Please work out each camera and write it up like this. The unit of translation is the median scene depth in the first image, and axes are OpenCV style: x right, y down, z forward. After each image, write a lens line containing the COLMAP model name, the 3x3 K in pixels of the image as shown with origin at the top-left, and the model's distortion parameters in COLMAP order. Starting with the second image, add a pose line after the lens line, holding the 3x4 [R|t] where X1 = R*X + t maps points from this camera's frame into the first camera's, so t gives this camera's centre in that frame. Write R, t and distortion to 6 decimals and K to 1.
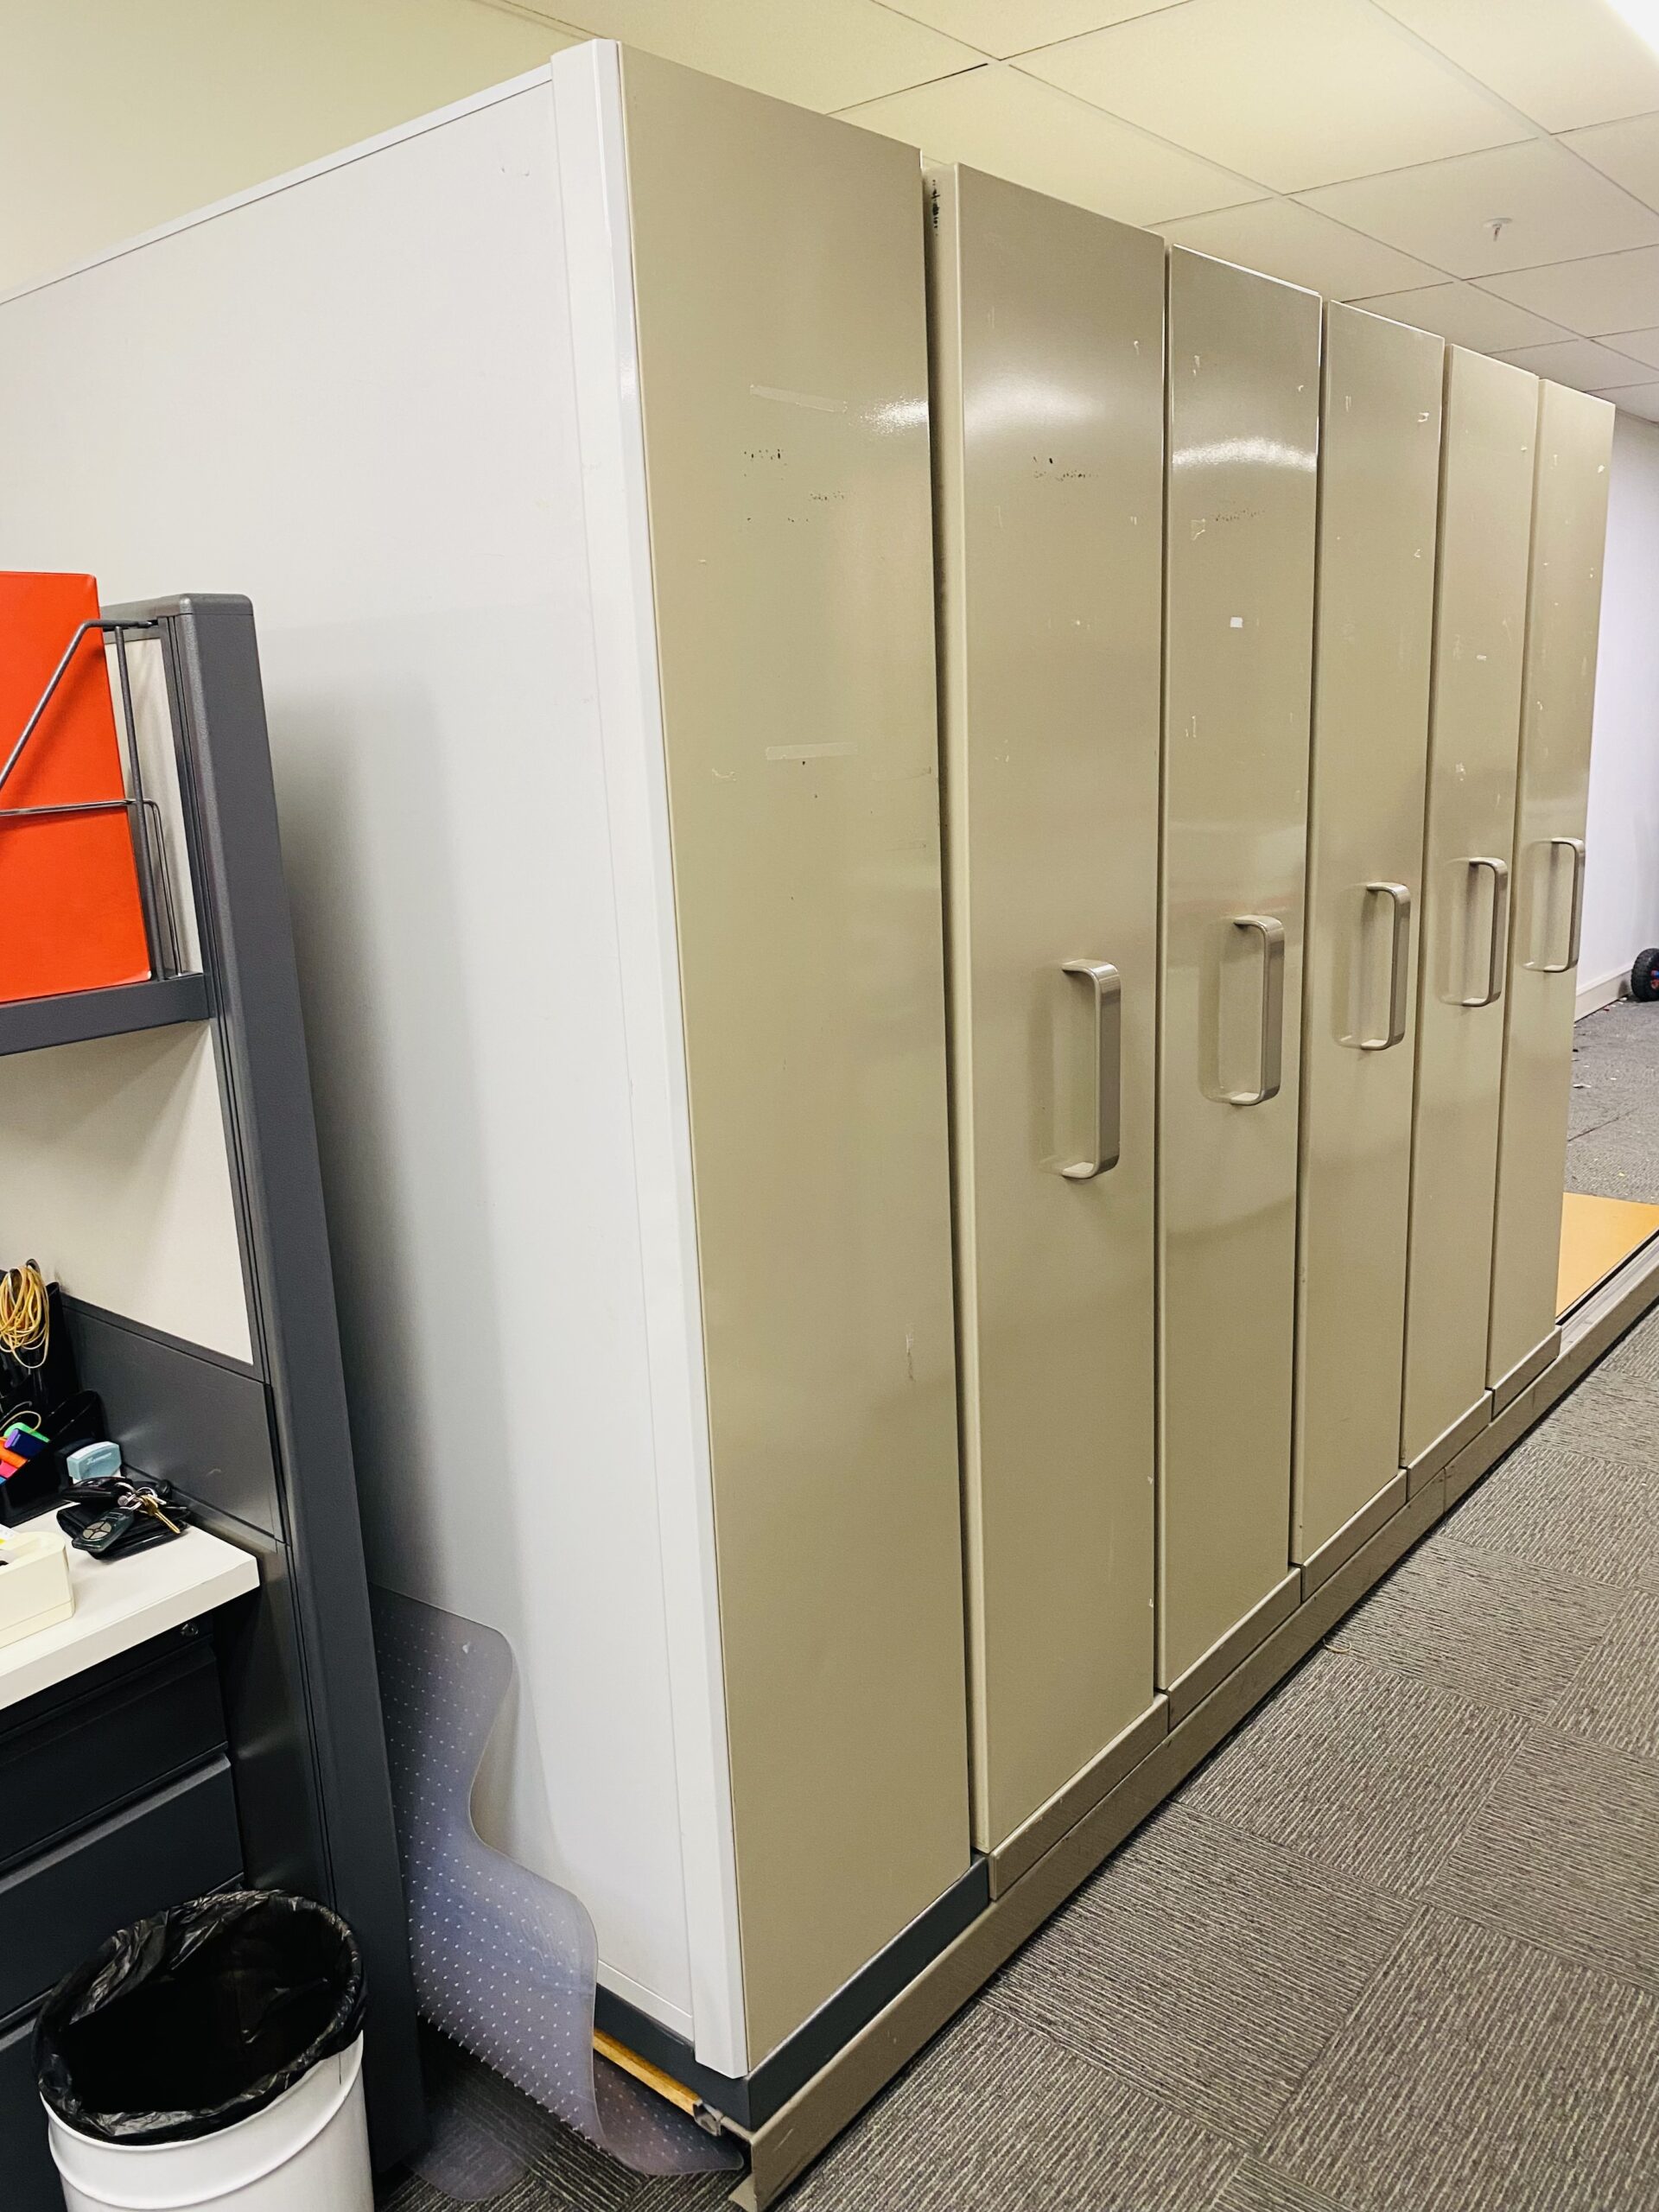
lens RADIAL K [[1728.0, 0, 842.0], [0, 1728.0, 1111.1], [0, 0, 1]] dist [0.028058, -0.001726]
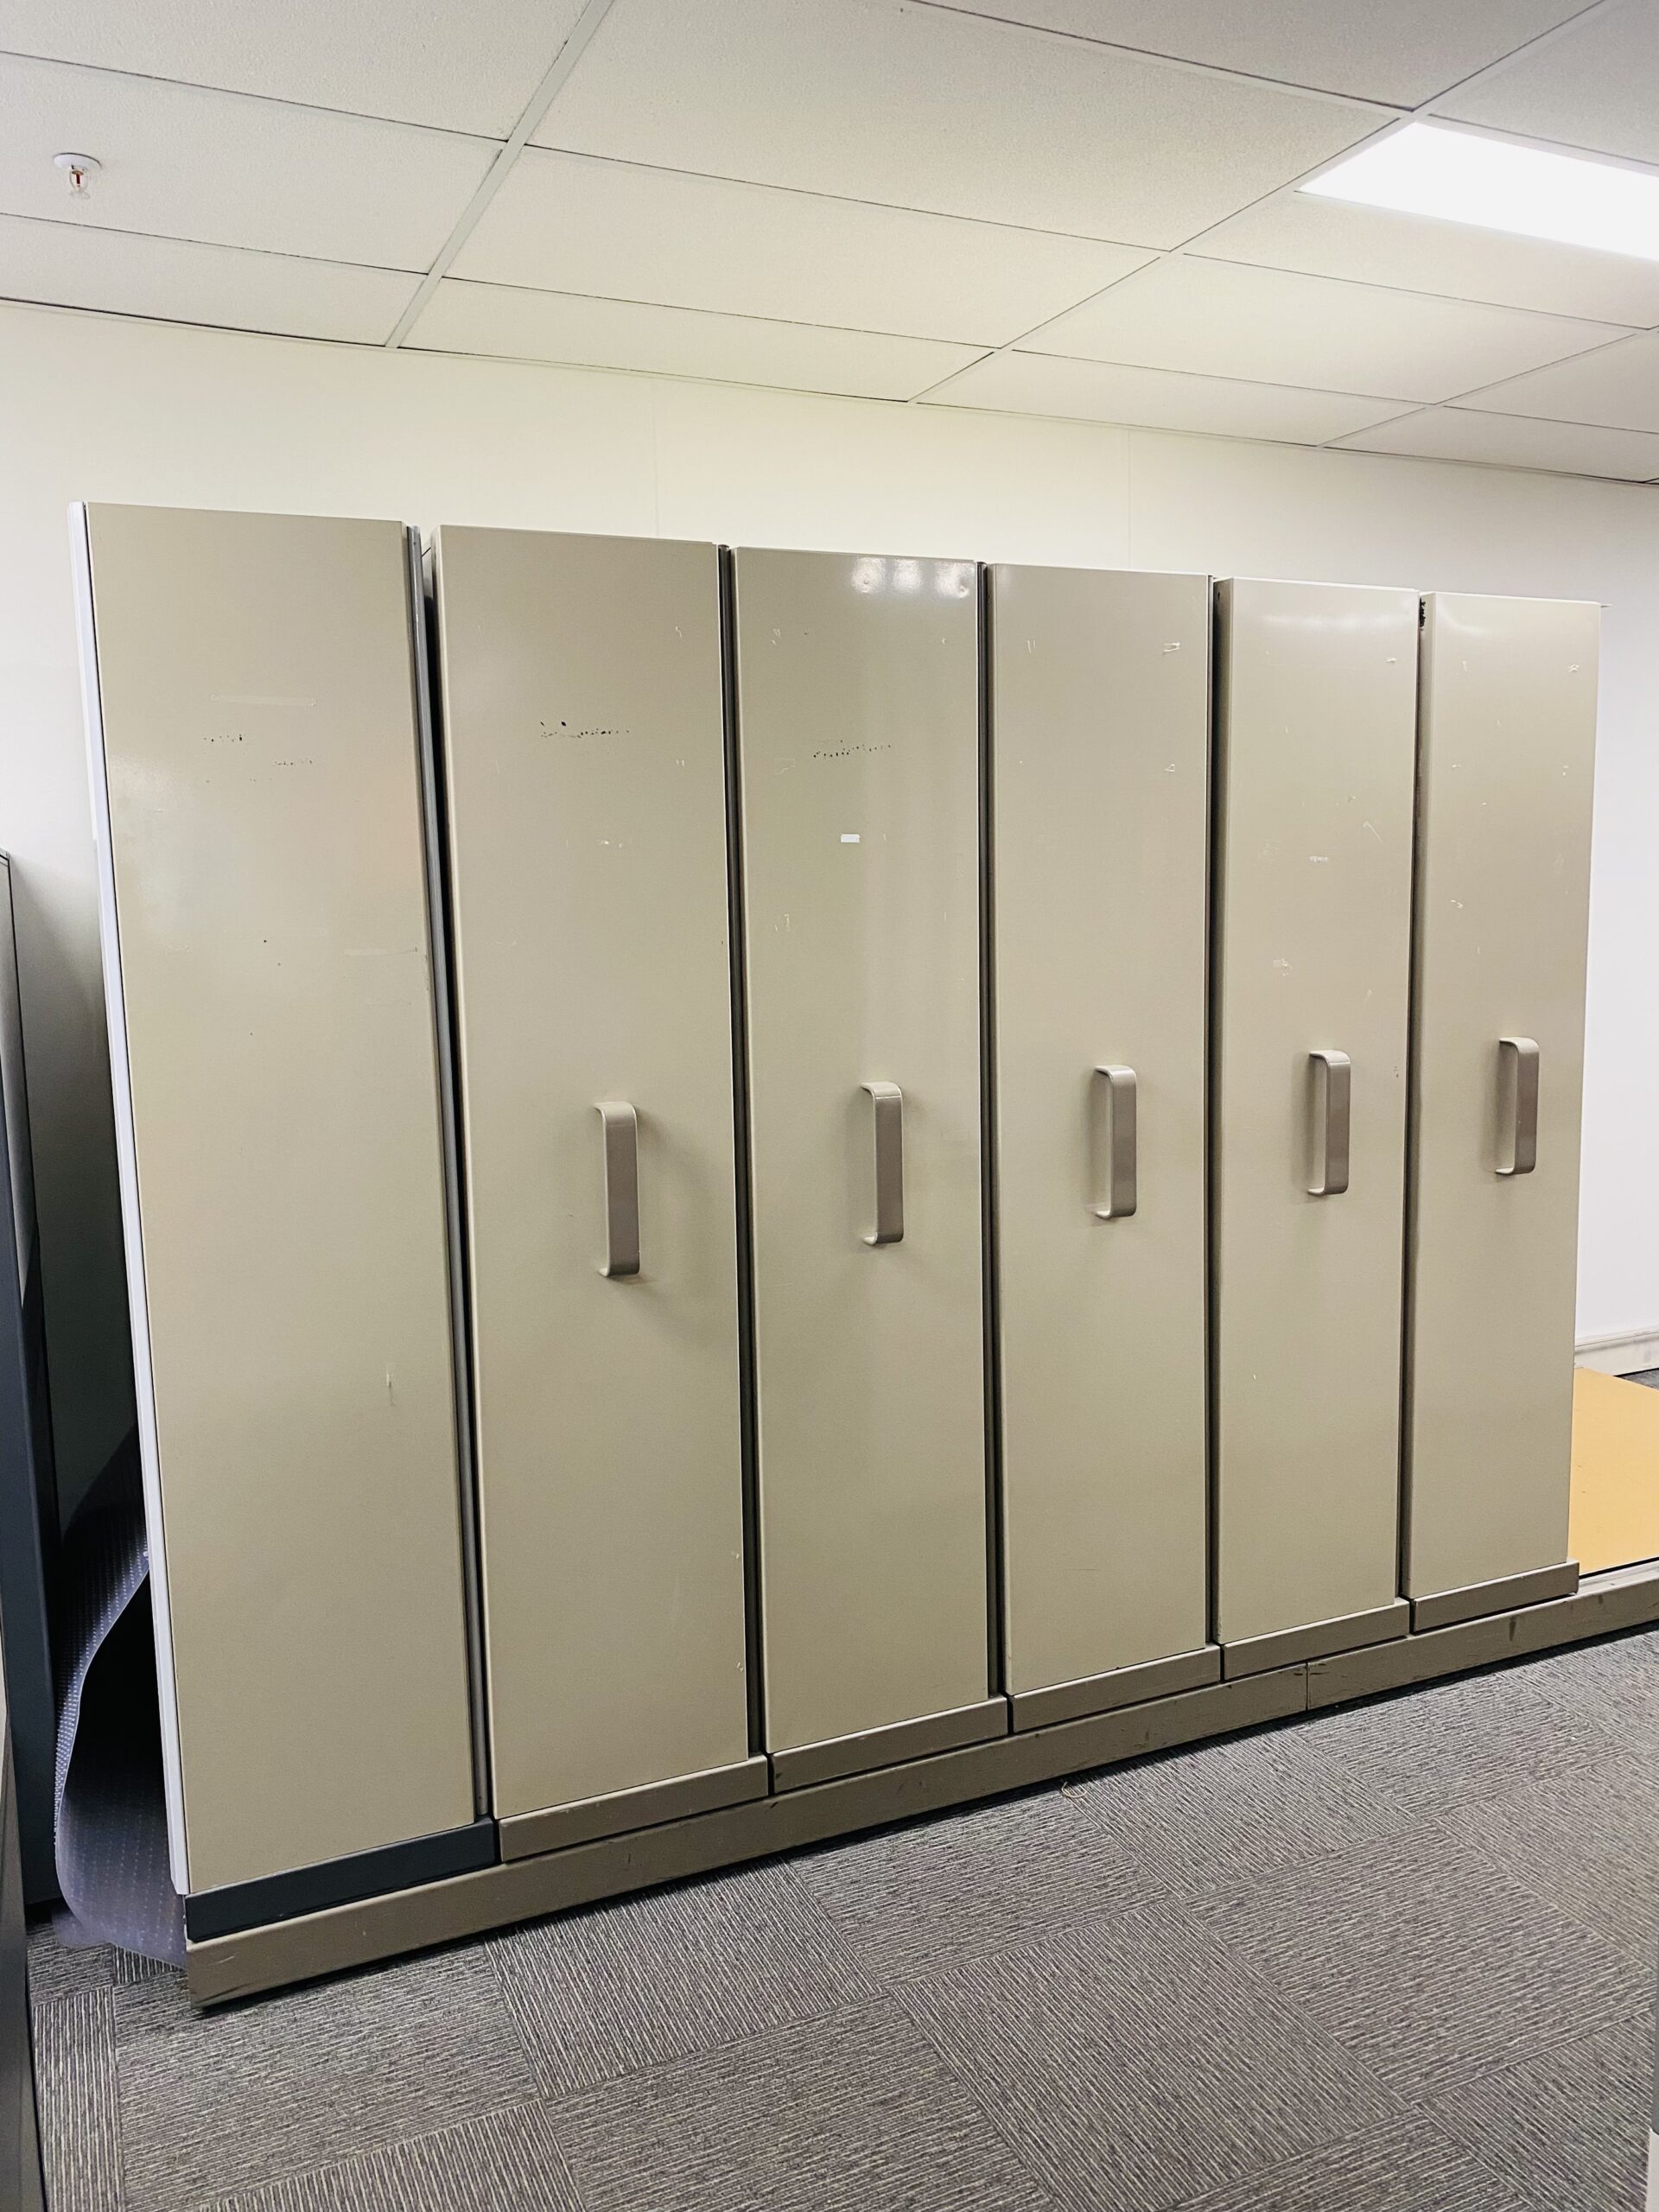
lens RADIAL K [[1728.0, 0, 842.0], [0, 1728.0, 1111.1], [0, 0, 1]] dist [0.028058, -0.001726]
pose [[0.895853, 0.080046, -0.437082, 0.766099], [-0.116342, 0.991580, -0.056862, -0.027408], [0.428850, 0.101791, 0.897623, -0.049008]]
